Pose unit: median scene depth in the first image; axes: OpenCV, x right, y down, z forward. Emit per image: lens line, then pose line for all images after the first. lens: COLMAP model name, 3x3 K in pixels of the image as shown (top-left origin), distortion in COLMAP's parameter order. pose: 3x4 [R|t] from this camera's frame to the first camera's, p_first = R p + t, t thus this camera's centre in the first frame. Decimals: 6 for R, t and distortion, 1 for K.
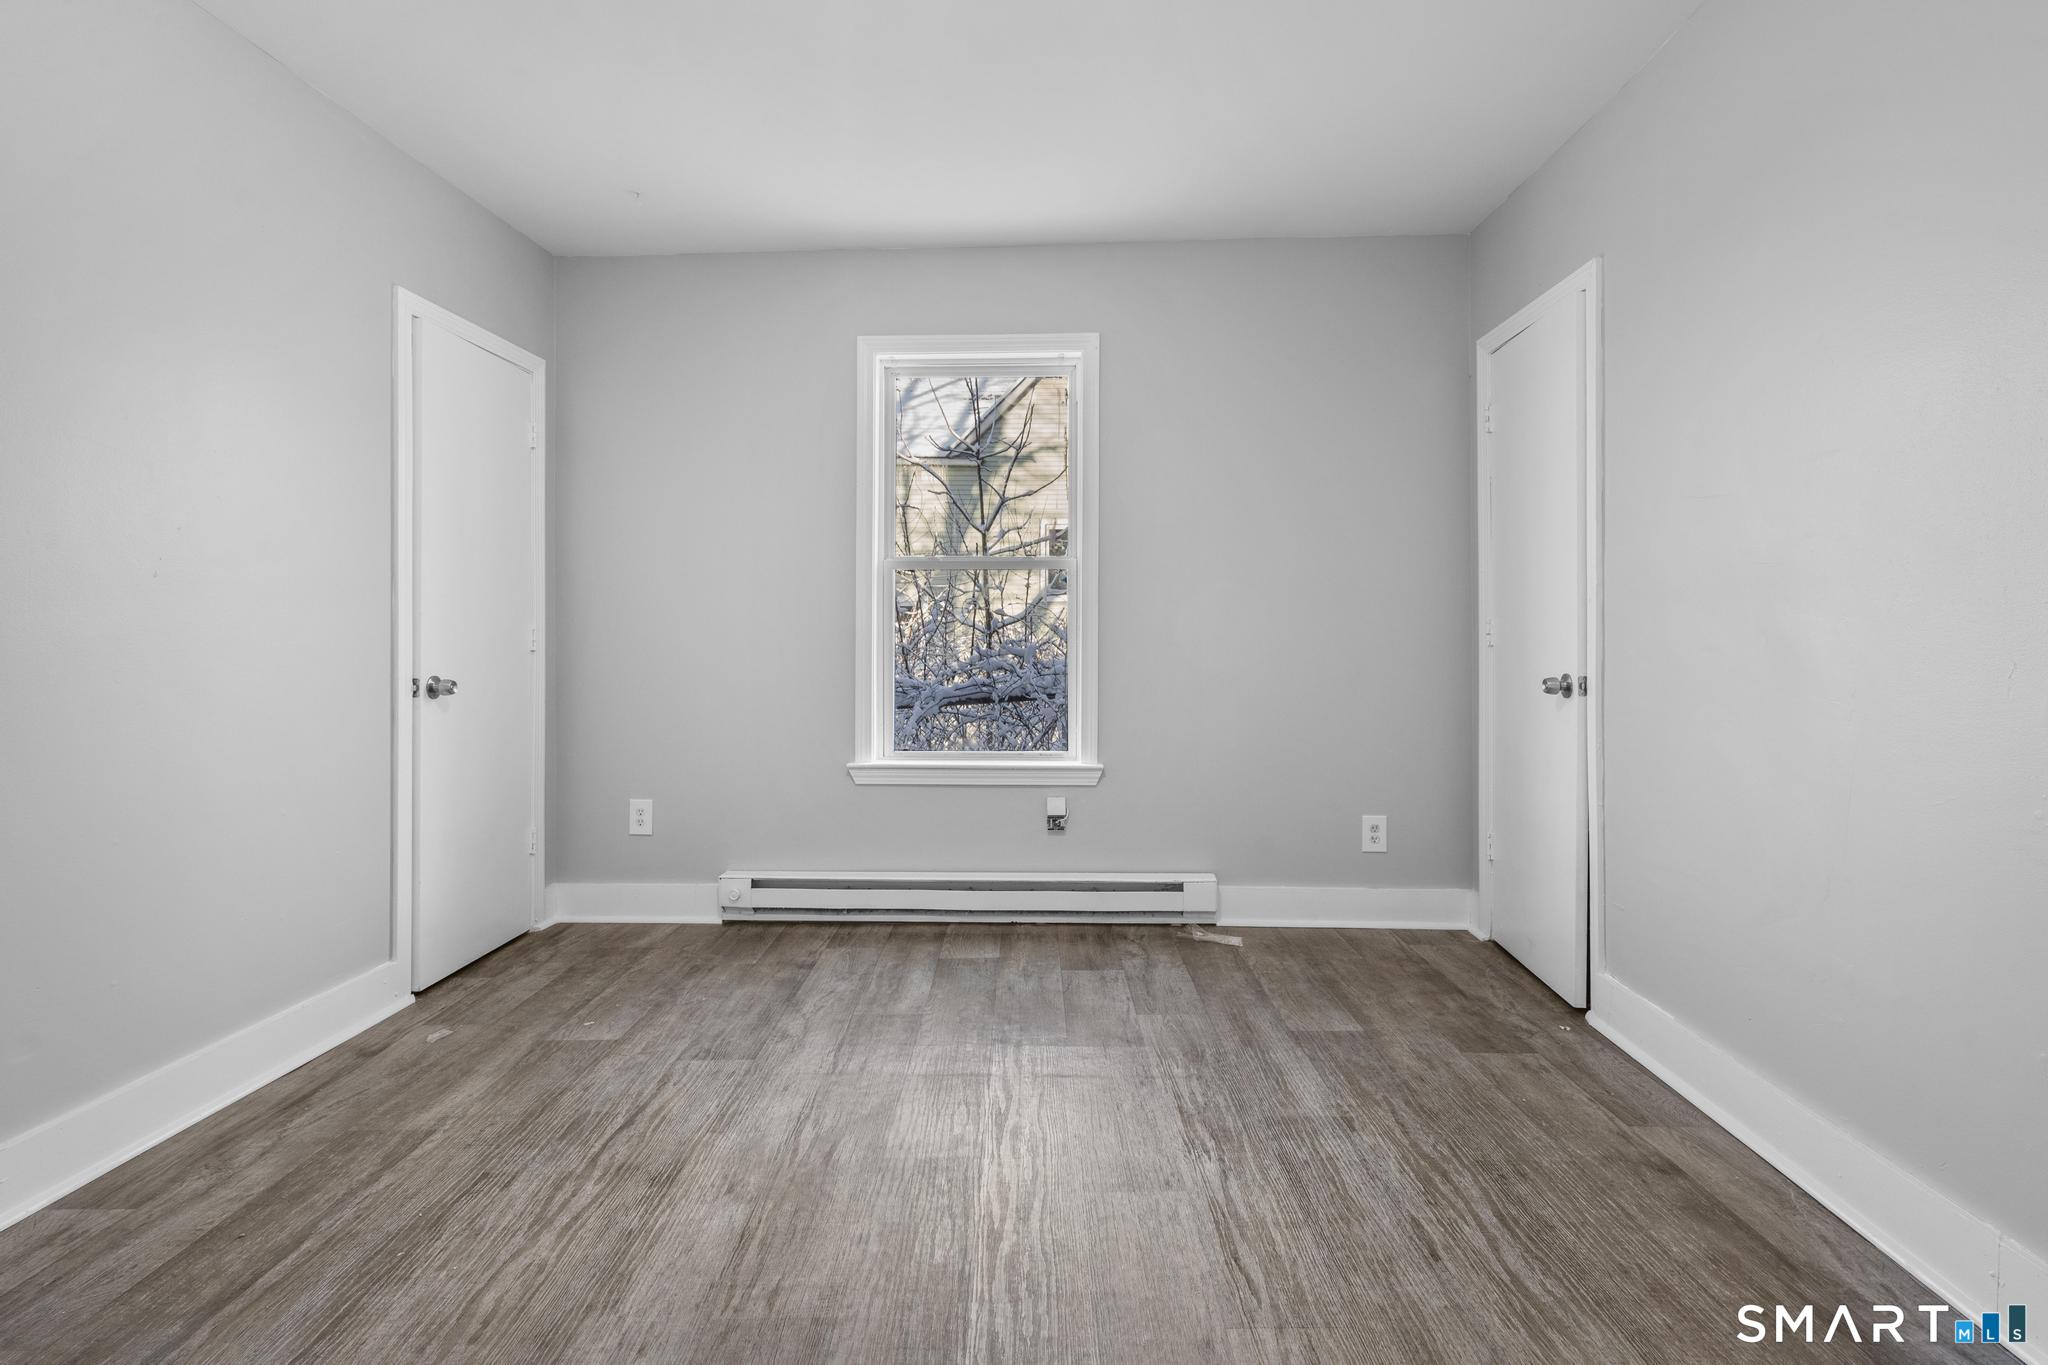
lens RADIAL K [[932.0, 0, 1012.4], [0, 932.0, 631.0], [0, 0, 1]] dist [-0.008276, 0.005174]
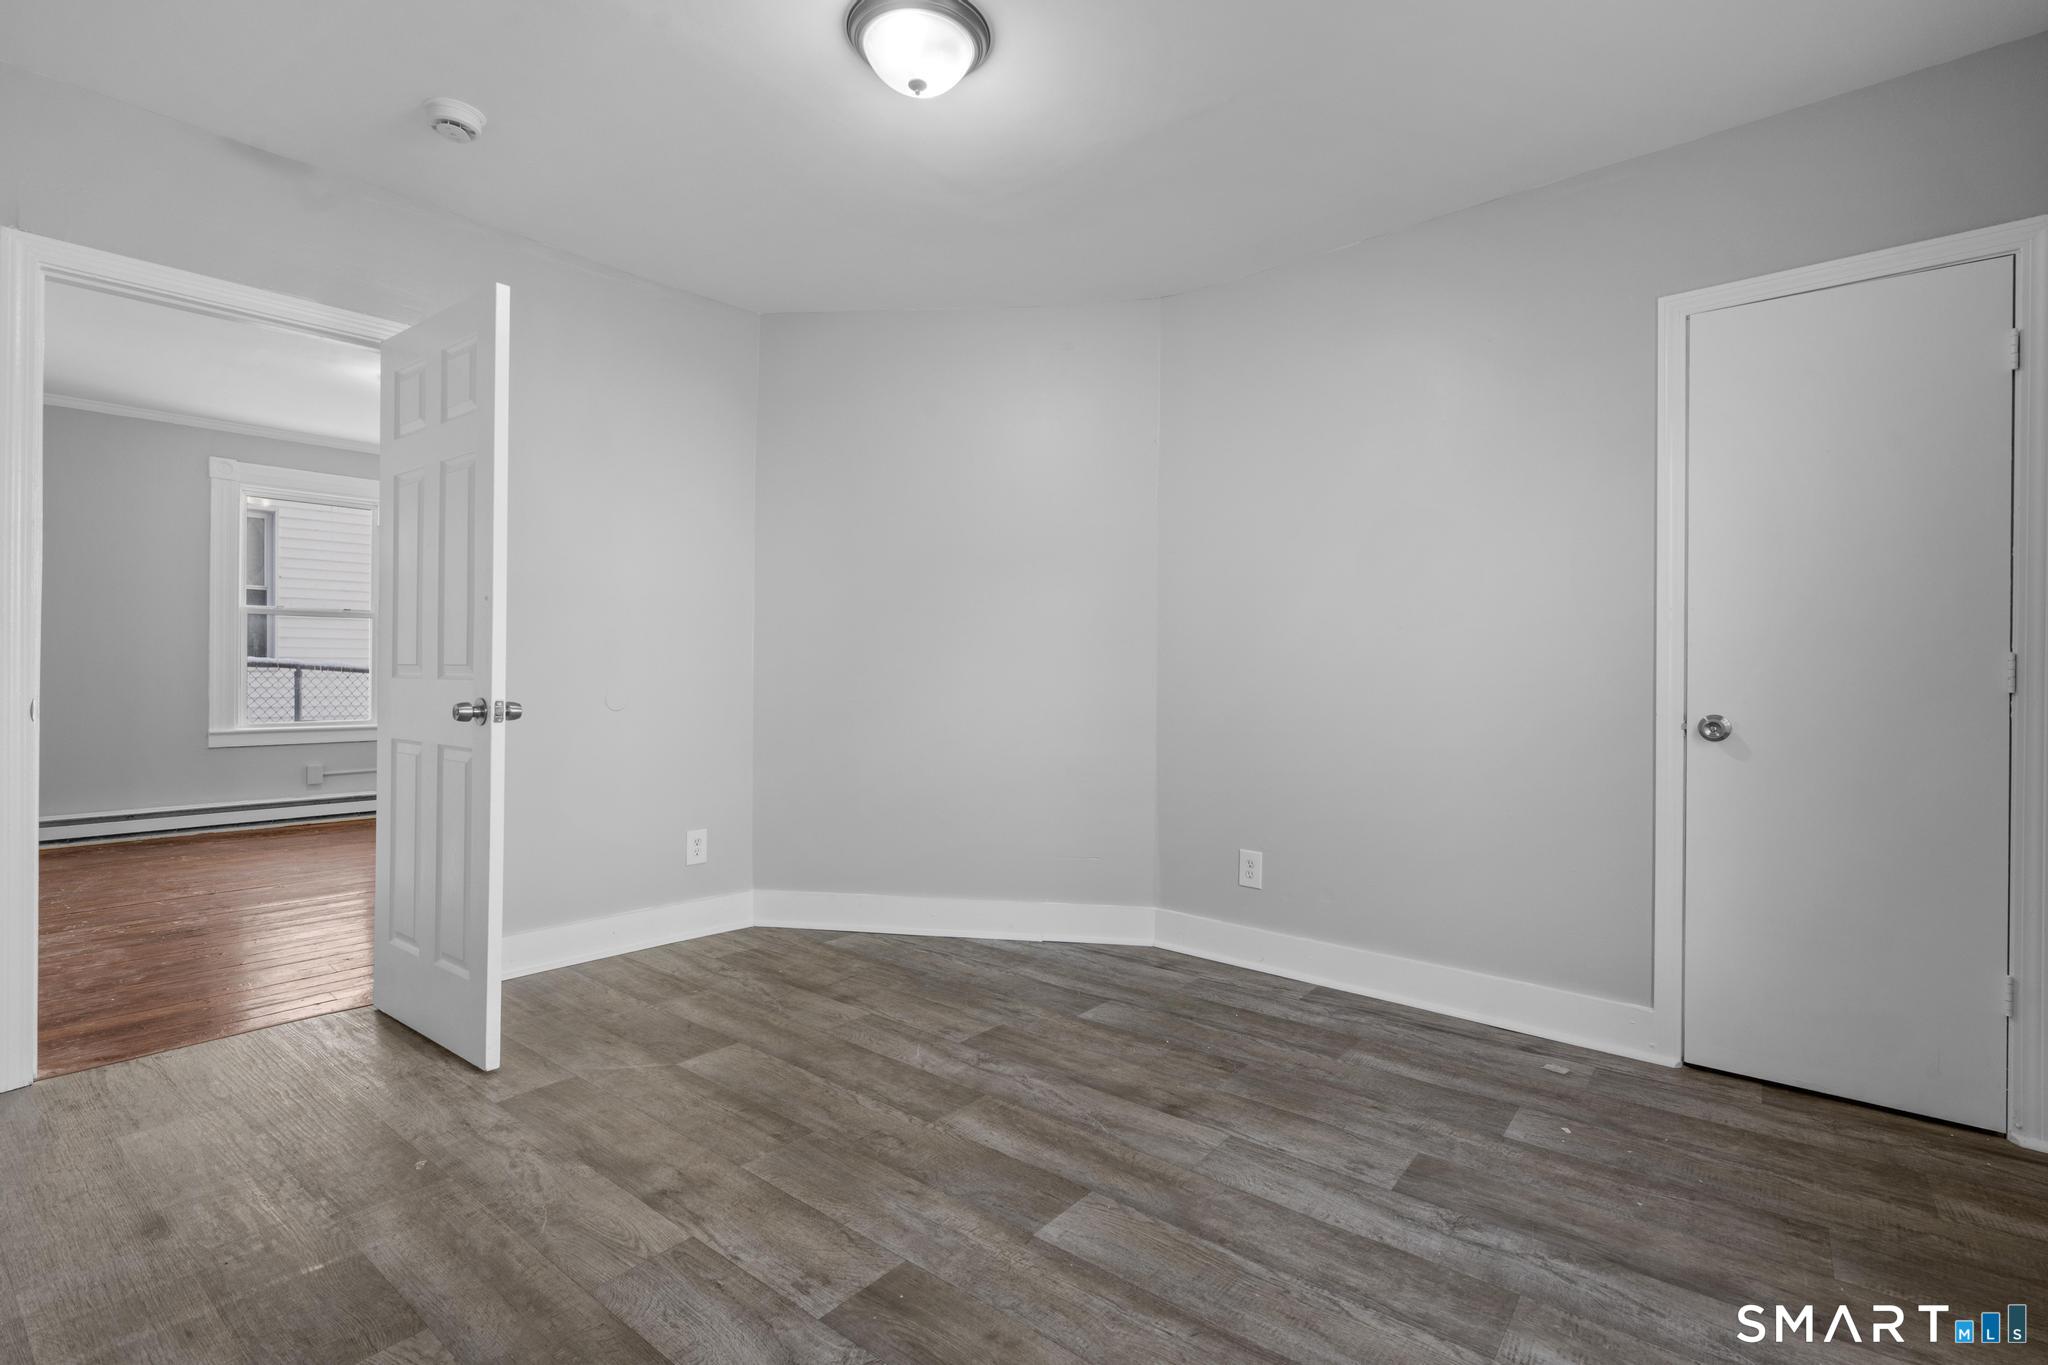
lens RADIAL K [[921.6, 0, 1024.2], [0, 921.6, 664.3], [0, 0, 1]] dist [0.002146, 0.001115]
pose [[-0.597672, -0.005596, -0.801721, 0.452373], [0.002480, 0.999958, -0.008828, 0.006894], [0.801737, -0.007265, -0.597633, 0.988364]]
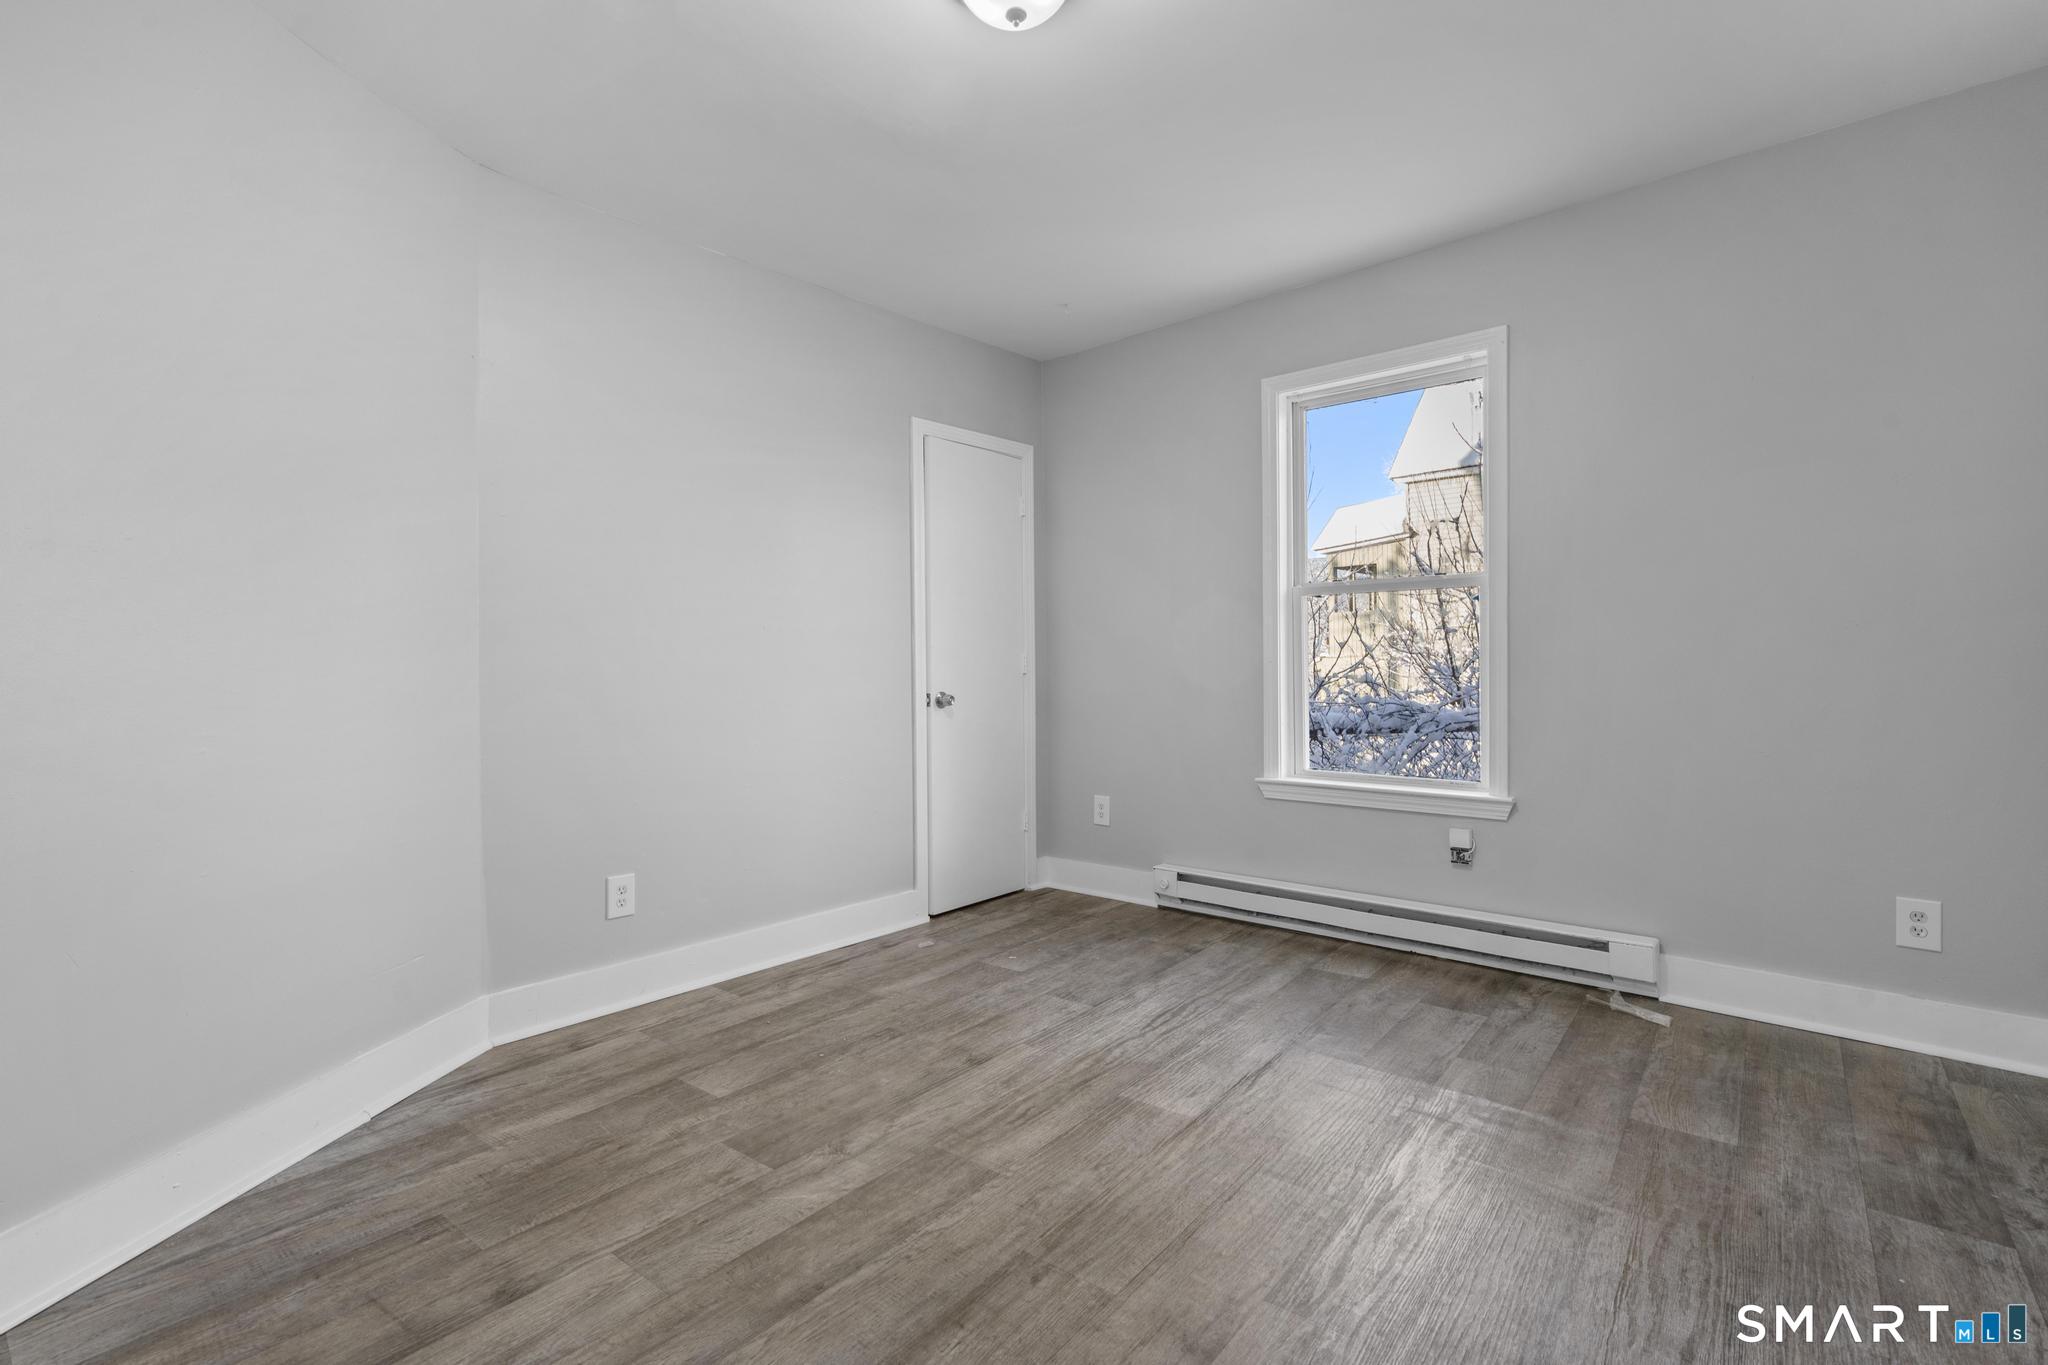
lens RADIAL K [[921.6, 0, 1024.2], [0, 921.6, 664.3], [0, 0, 1]] dist [0.002146, 0.001115]
pose [[0.783835, -0.006070, -0.620940, 0.329346], [0.013731, 0.999877, 0.007560, -0.001629], [0.620818, -0.014452, 0.783822, -0.005088]]
